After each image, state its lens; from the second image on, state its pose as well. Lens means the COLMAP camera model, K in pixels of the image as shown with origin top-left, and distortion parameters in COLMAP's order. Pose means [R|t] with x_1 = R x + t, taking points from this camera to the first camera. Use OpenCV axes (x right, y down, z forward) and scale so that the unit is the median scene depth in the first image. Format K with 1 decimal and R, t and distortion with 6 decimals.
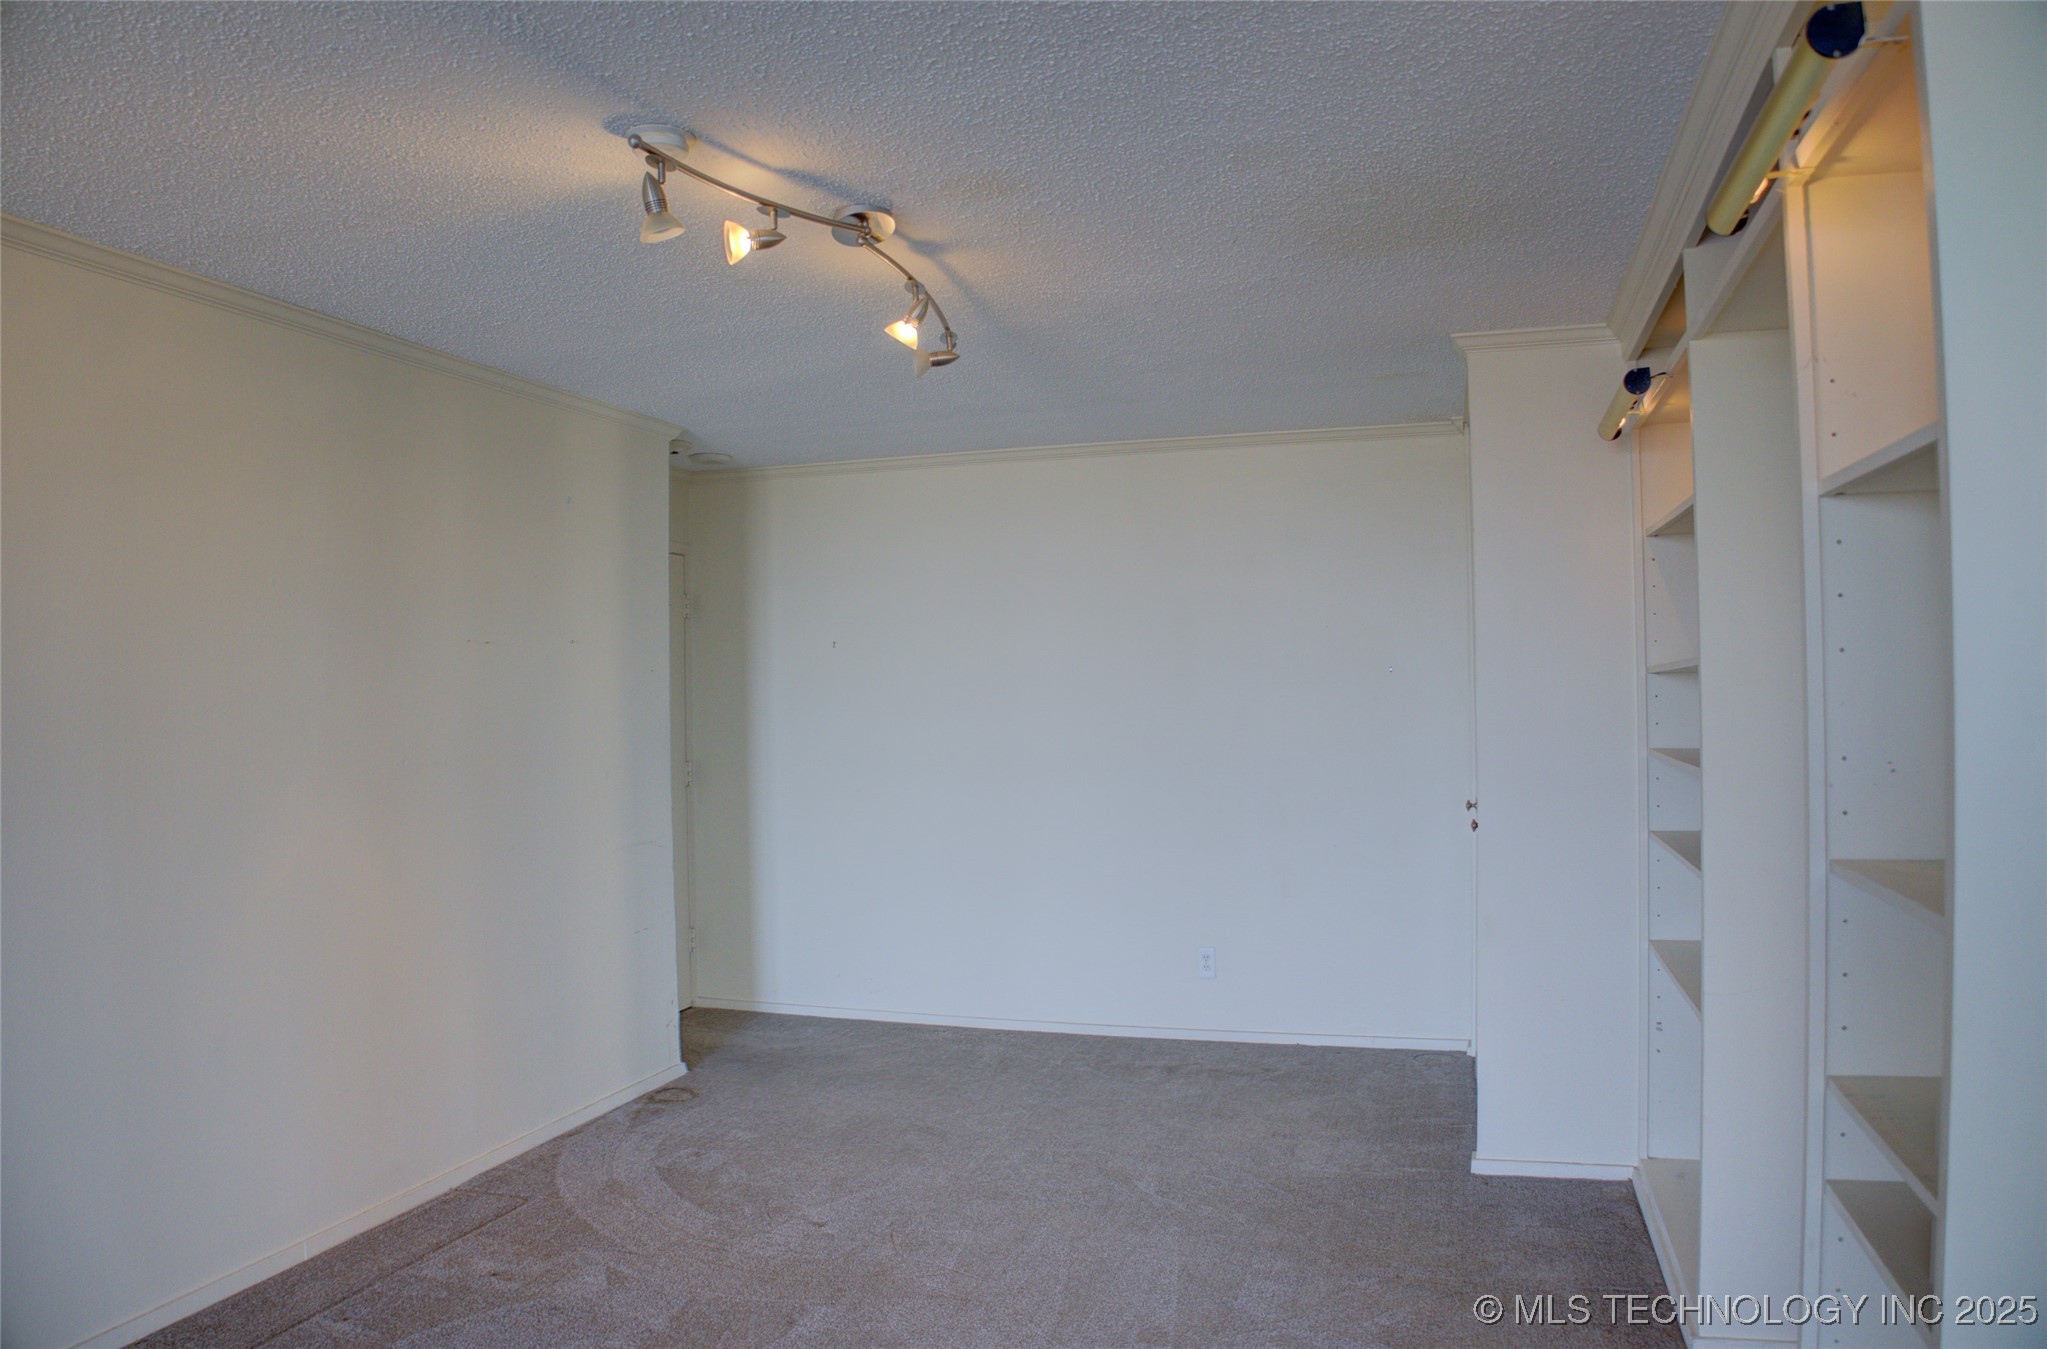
lens RADIAL K [[1409.8, 0, 1017.2], [0, 1409.8, 668.7], [0, 0, 1]] dist [-0.148292, 0.058729]
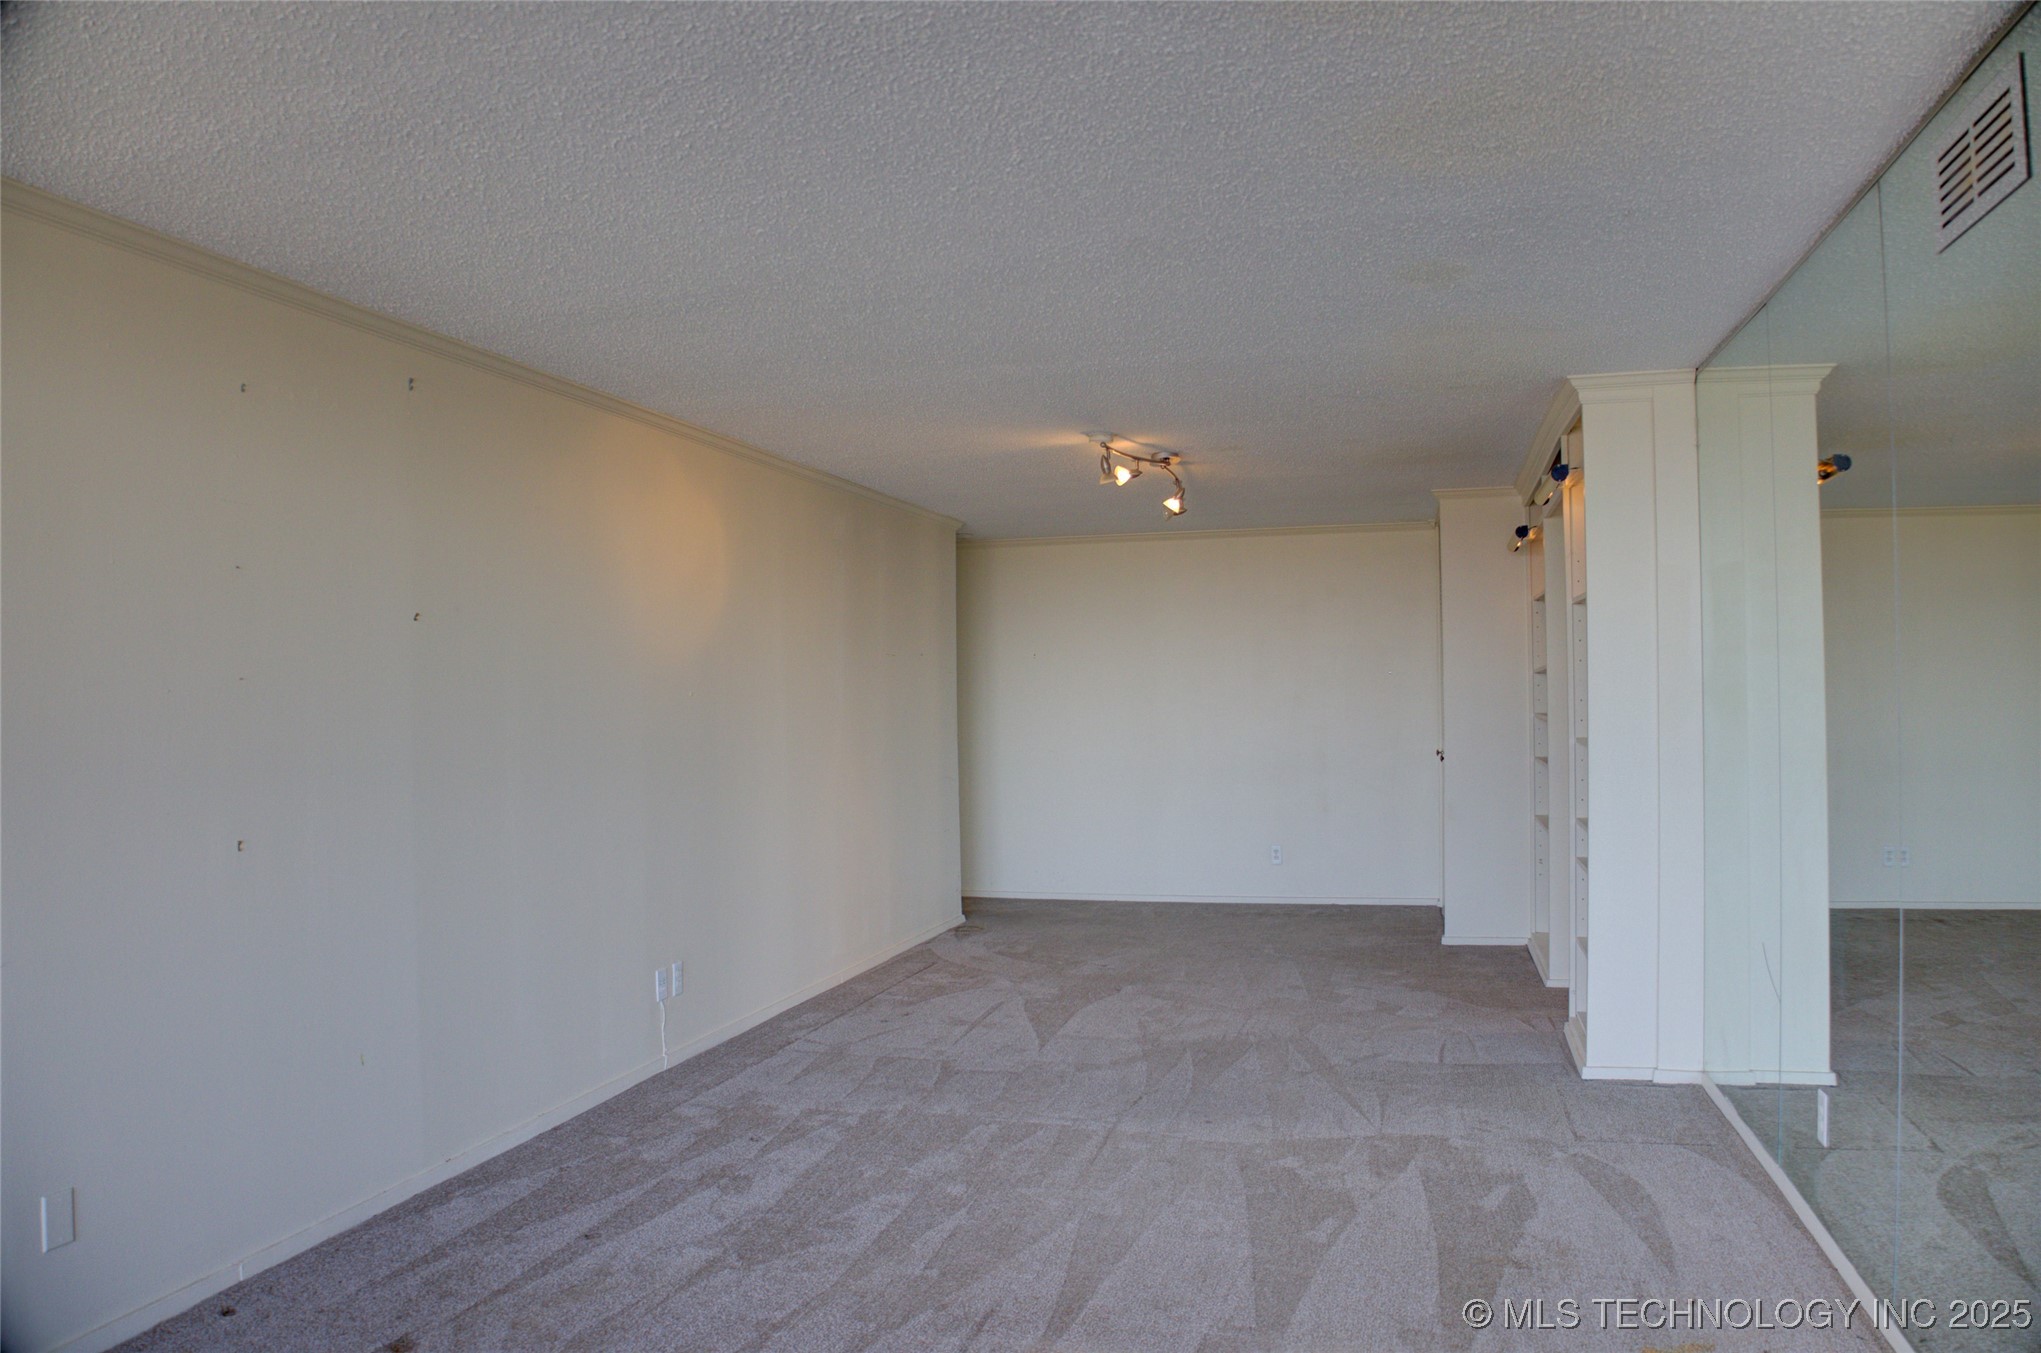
lens RADIAL K [[1385.4, 0, 1020.5], [0, 1385.4, 676.5], [0, 0, 1]] dist [-0.133605, 0.052665]
pose [[0.999668, 0.003407, 0.025552, -0.264530], [-0.003344, 0.999991, -0.002508, 0.014576], [-0.025560, 0.002422, 0.999670, -0.767167]]
